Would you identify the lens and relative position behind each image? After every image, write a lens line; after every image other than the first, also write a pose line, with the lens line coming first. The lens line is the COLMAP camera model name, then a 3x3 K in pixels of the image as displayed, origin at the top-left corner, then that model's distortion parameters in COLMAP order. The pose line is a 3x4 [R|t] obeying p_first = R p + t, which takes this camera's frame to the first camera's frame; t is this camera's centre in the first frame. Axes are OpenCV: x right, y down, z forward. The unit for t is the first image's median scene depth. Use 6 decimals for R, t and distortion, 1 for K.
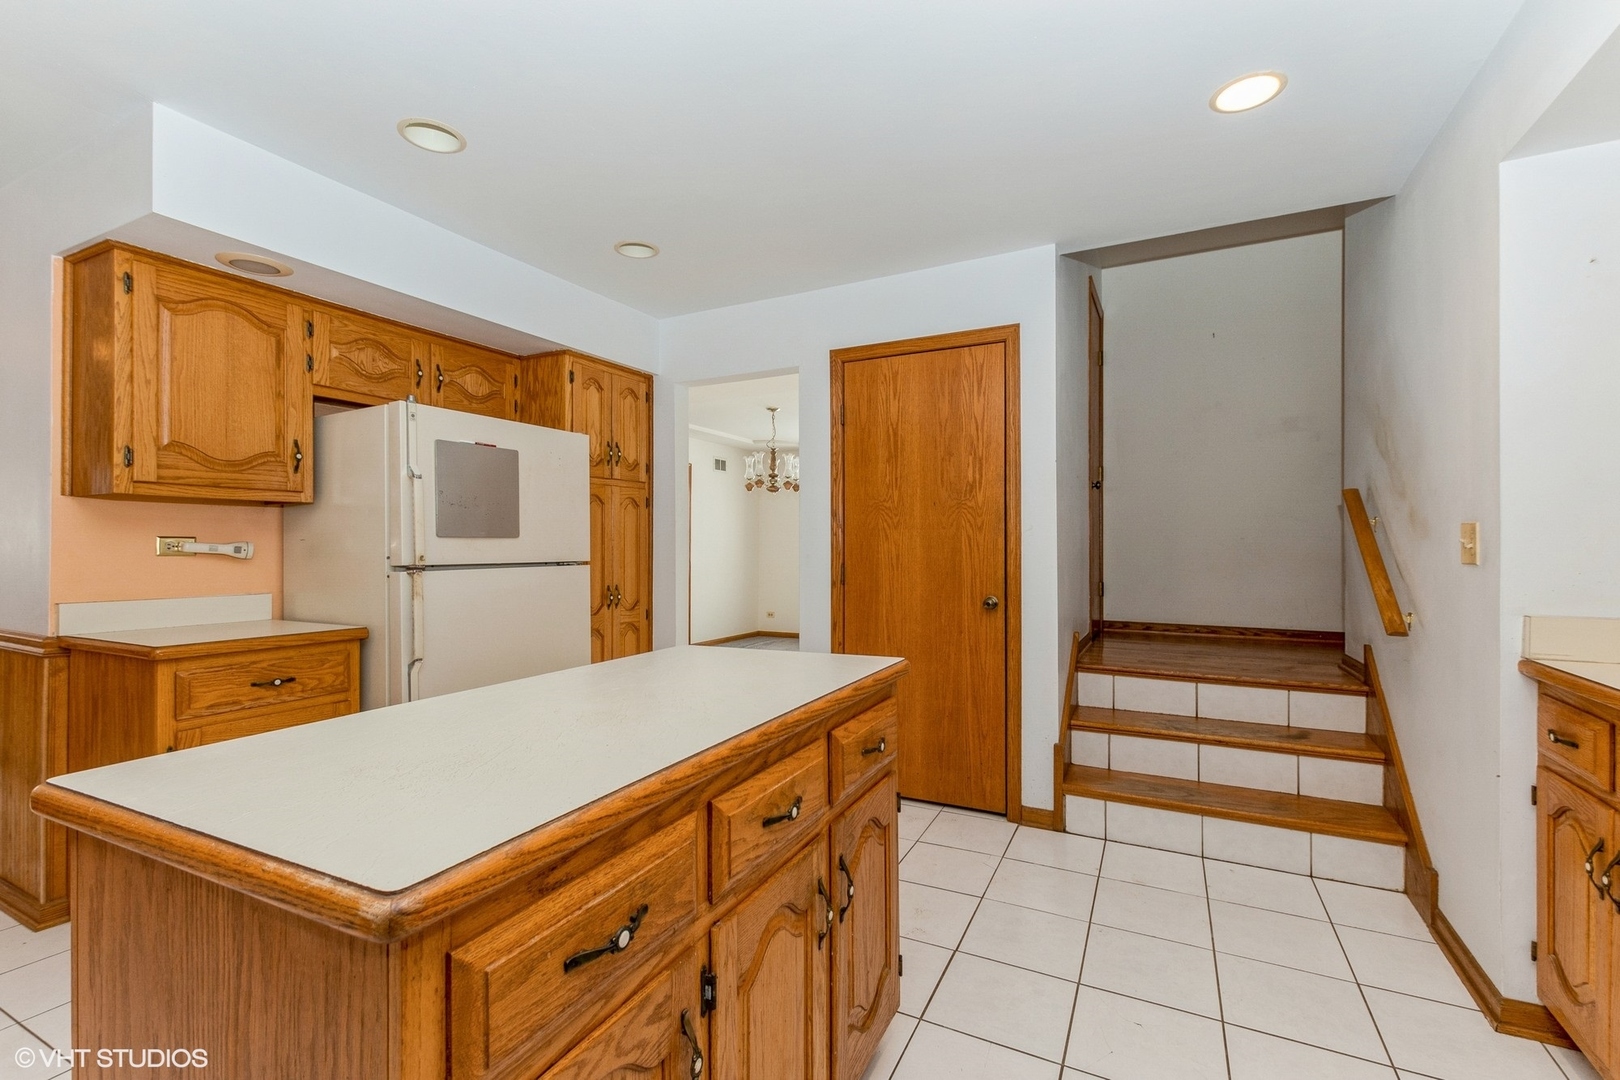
lens RADIAL K [[710.0, 0, 814.4], [0, 710.0, 539.6], [0, 0, 1]] dist [0.003844, -0.000265]
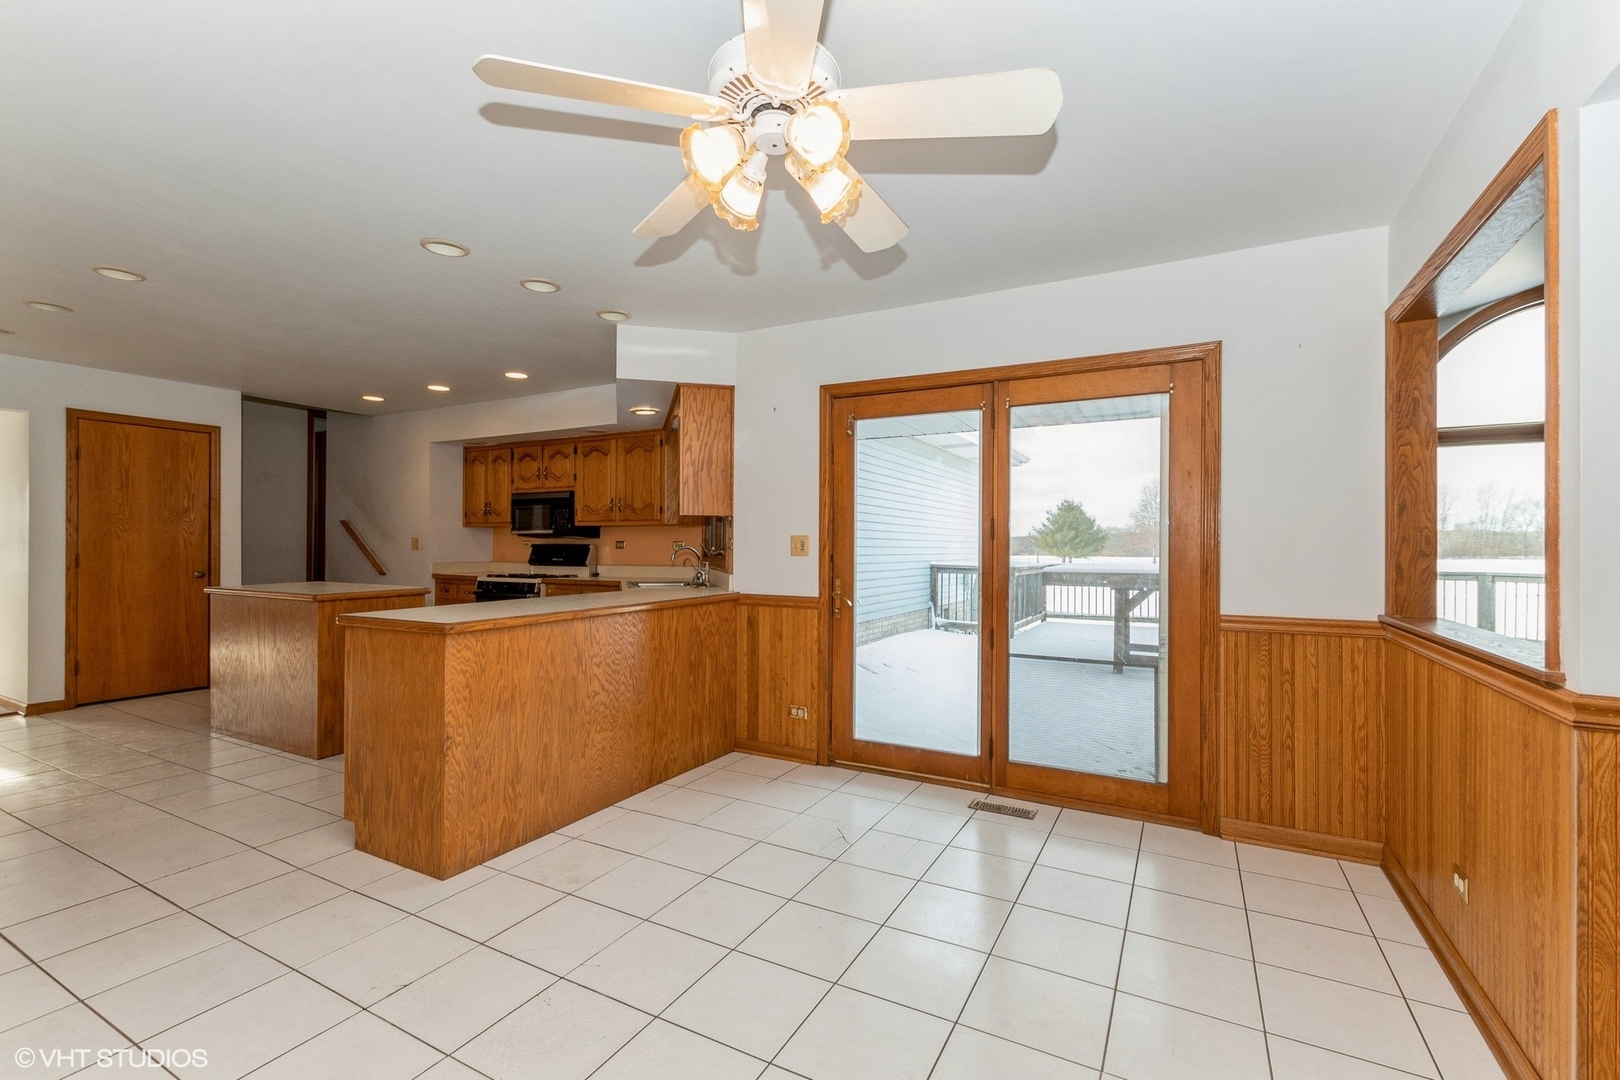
lens RADIAL K [[710.0, 0, 812.1], [0, 710.0, 544.9], [0, 0, 1]] dist [0.003844, -0.000265]
pose [[0.035054, 0.005388, 0.999371, -1.504726], [-0.008444, 0.999951, -0.005095, 0.009763], [-0.999350, -0.008260, 0.035098, -0.633392]]
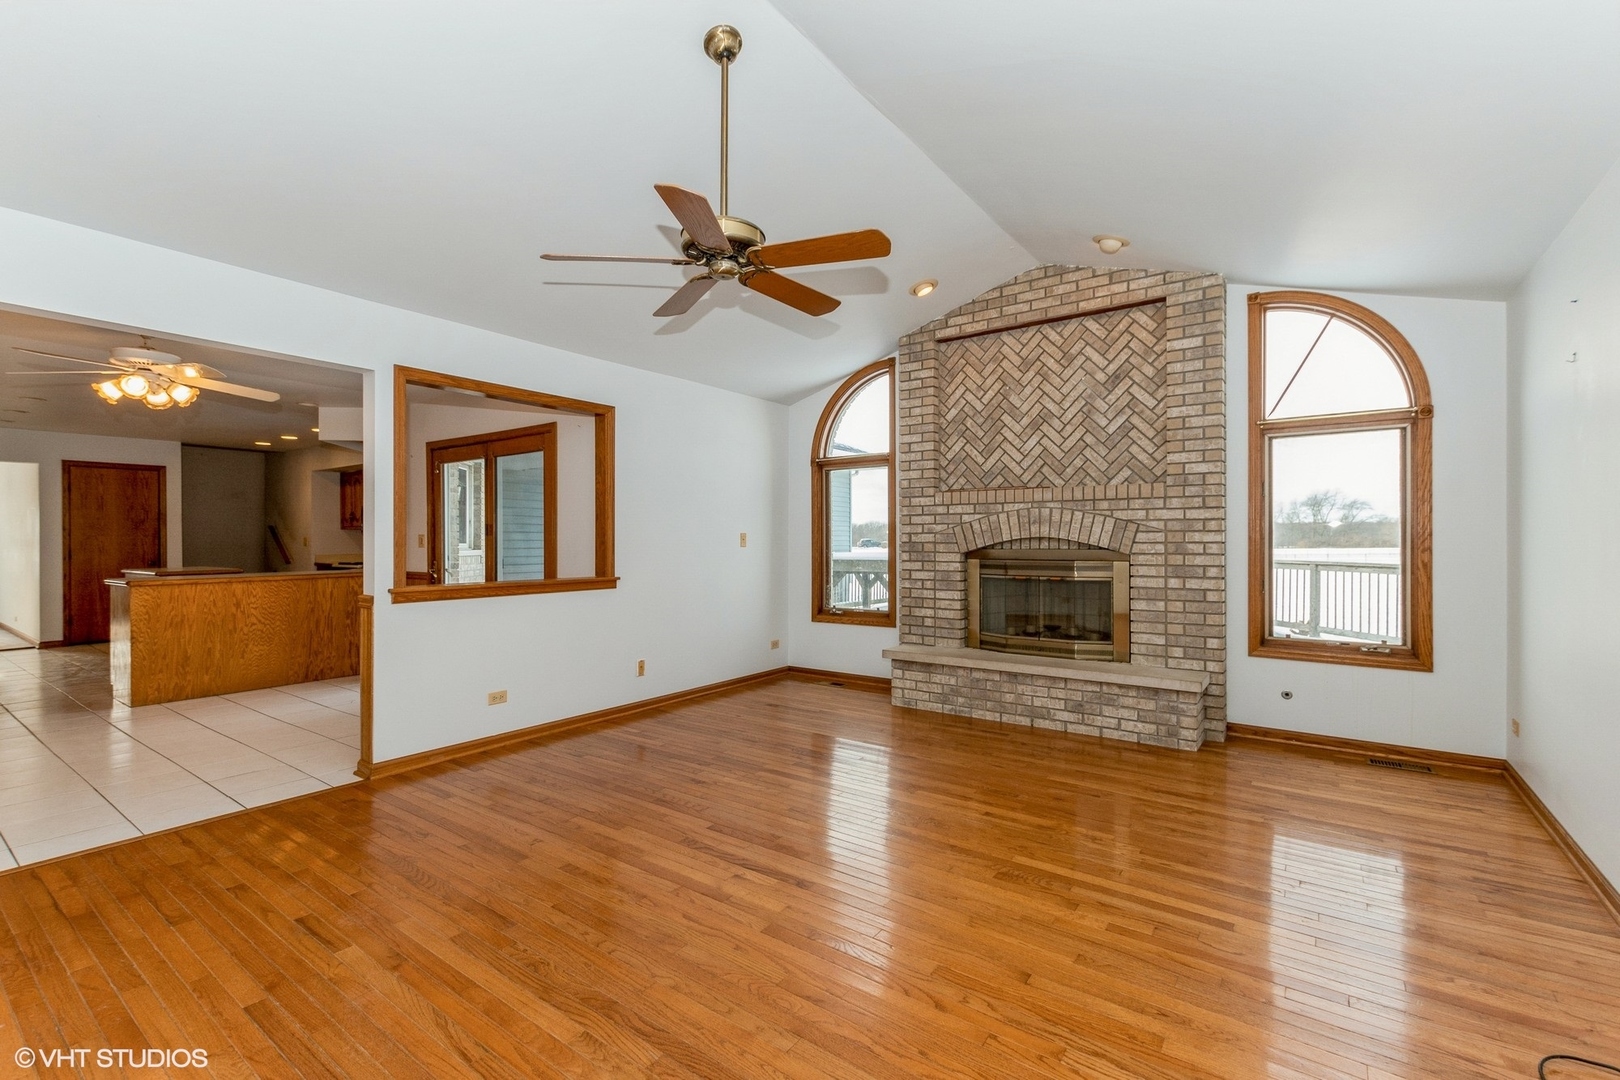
lens RADIAL K [[710.0, 0, 807.7], [0, 710.0, 543.3], [0, 0, 1]] dist [0.003844, -0.000265]
pose [[0.163720, 0.000432, 0.986507, -2.068660], [-0.000743, 1.000000, -0.000314, 0.010787], [-0.986507, -0.000681, 0.163720, -1.984511]]
